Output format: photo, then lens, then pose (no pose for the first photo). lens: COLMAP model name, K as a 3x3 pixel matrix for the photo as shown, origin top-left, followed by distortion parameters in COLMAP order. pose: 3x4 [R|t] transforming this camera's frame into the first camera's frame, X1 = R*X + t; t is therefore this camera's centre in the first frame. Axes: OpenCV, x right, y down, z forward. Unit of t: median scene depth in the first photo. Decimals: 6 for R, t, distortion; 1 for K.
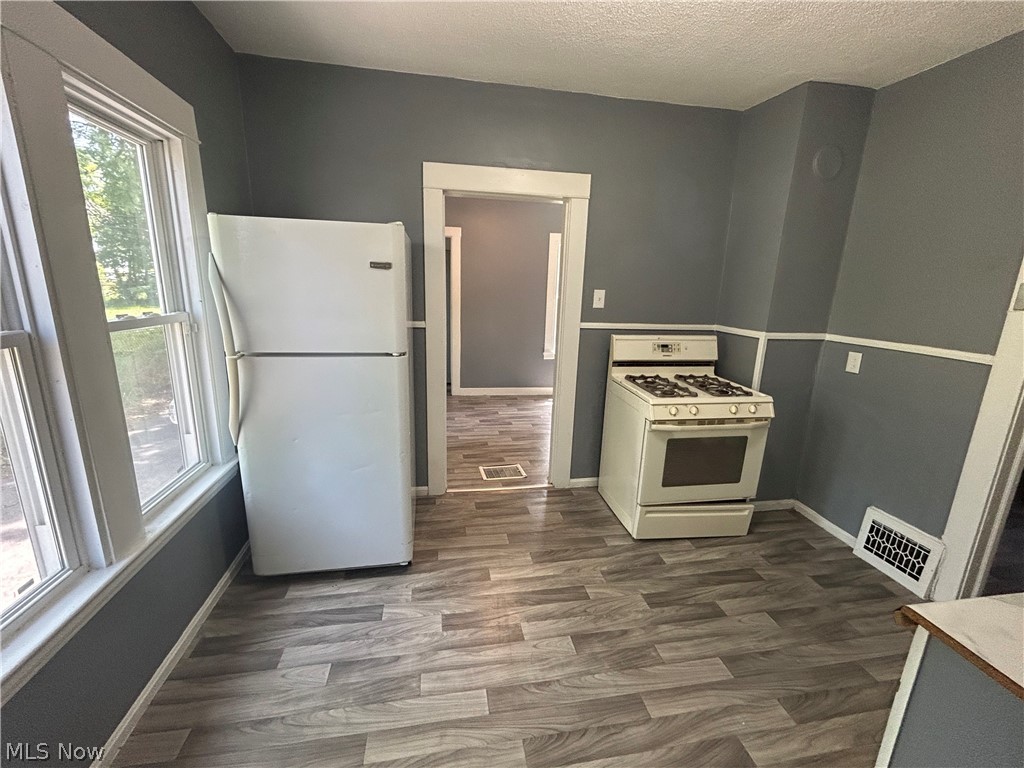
lens RADIAL K [[425.3, 0, 510.0], [0, 425.3, 379.1], [0, 0, 1]] dist [-0.000057, 0.000016]
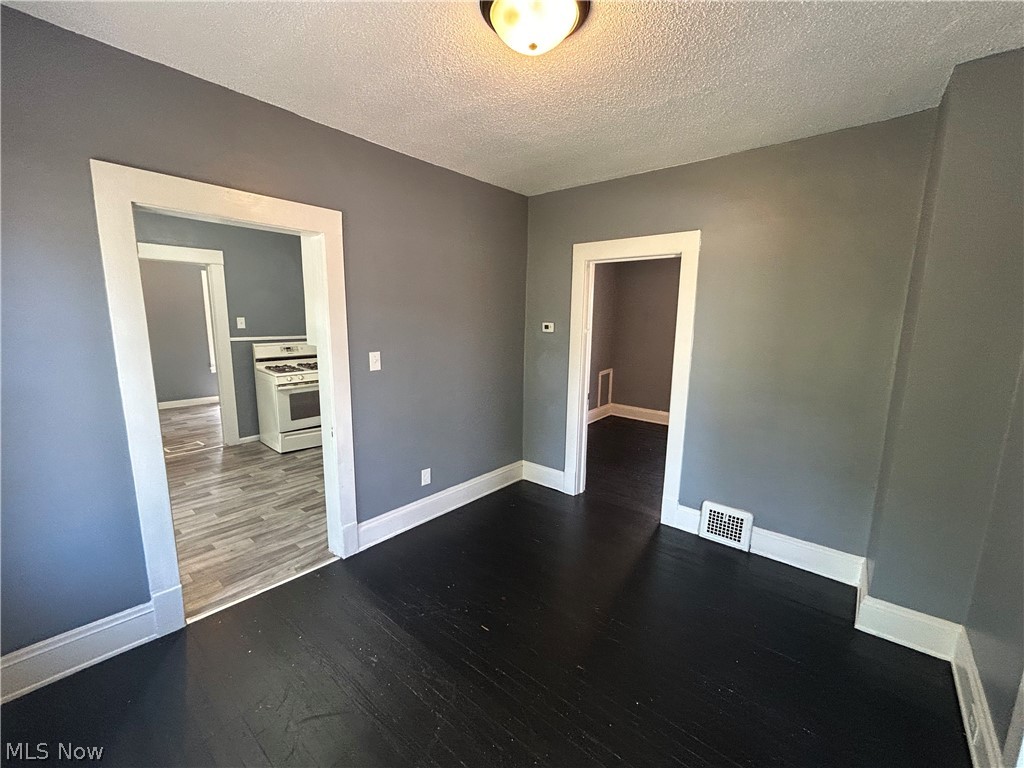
lens RADIAL K [[425.3, 0, 504.1], [0, 425.3, 381.3], [0, 0, 1]] dist [-0.000057, 0.000016]
pose [[0.777781, -0.122688, 0.616445, -0.052229], [0.147360, 0.989023, 0.010914, 0.207599], [-0.611017, 0.082350, 0.787323, -1.119989]]
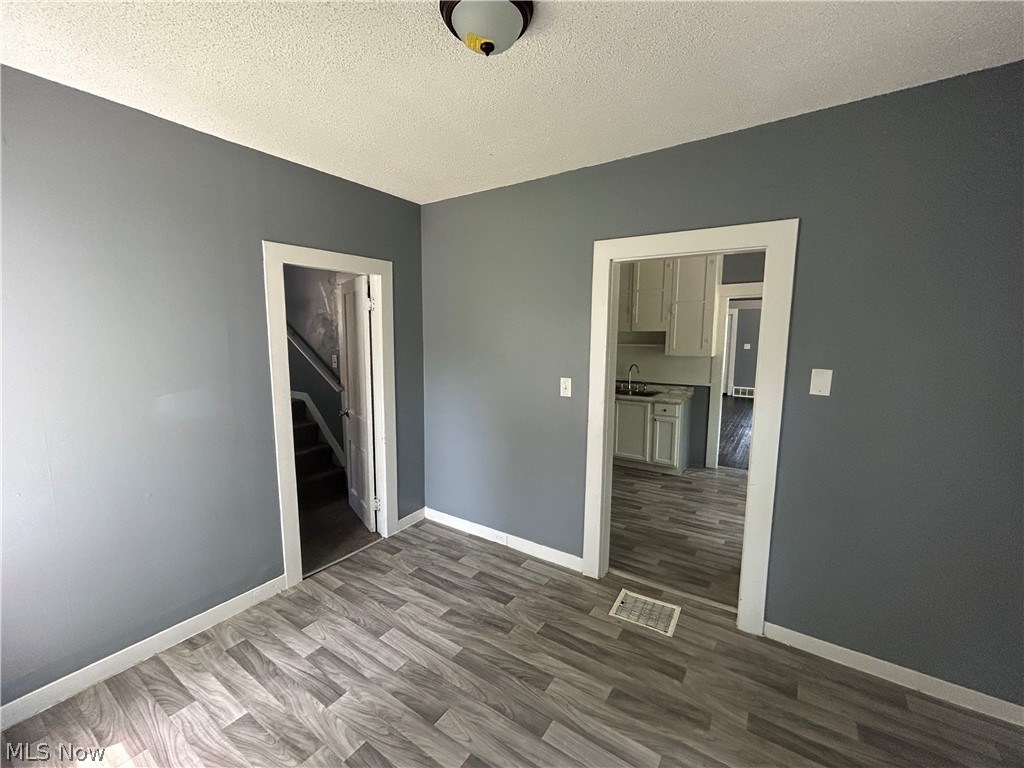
lens RADIAL K [[425.3, 0, 511.8], [0, 425.3, 380.9], [0, 0, 1]] dist [-0.000057, 0.000016]
pose [[-0.711567, -0.123539, 0.691673, -0.828340], [0.132564, 0.943136, 0.304829, -0.288487], [-0.690000, 0.308597, -0.654728, 0.917011]]
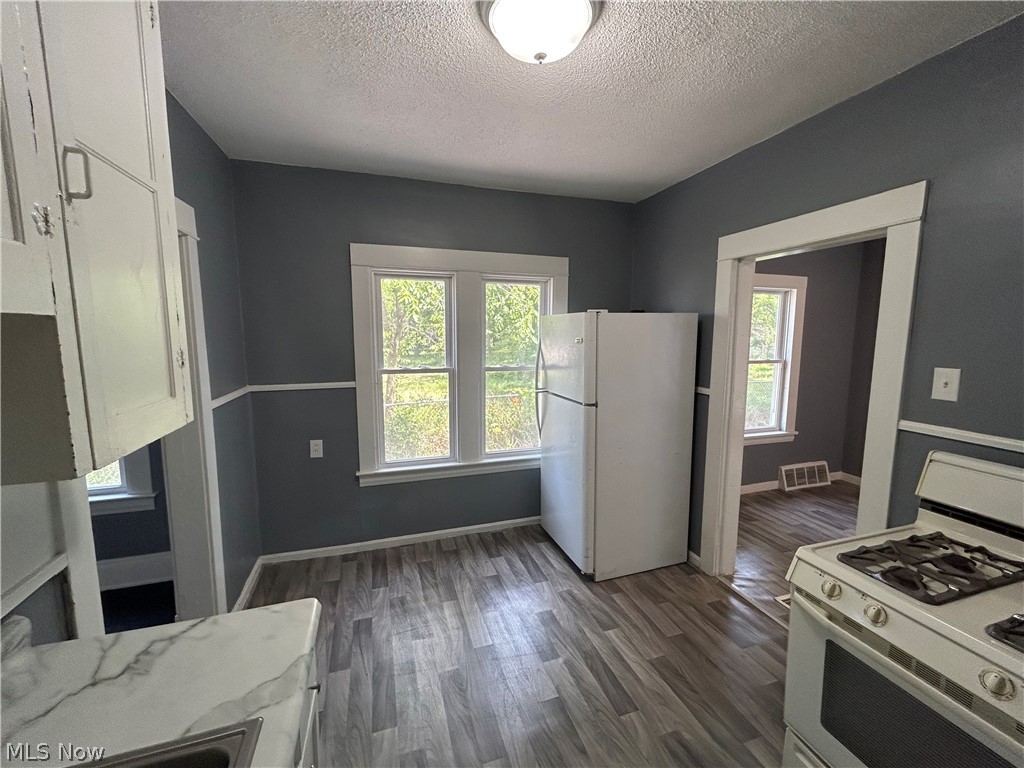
lens RADIAL K [[425.3, 0, 518.3], [0, 425.3, 384.1], [0, 0, 1]] dist [-0.000057, 0.000016]
pose [[0.146831, 0.088815, -0.985166, 0.832304], [-0.221699, 0.973578, 0.054728, -0.118285], [0.963997, 0.210375, 0.162642, 0.464298]]
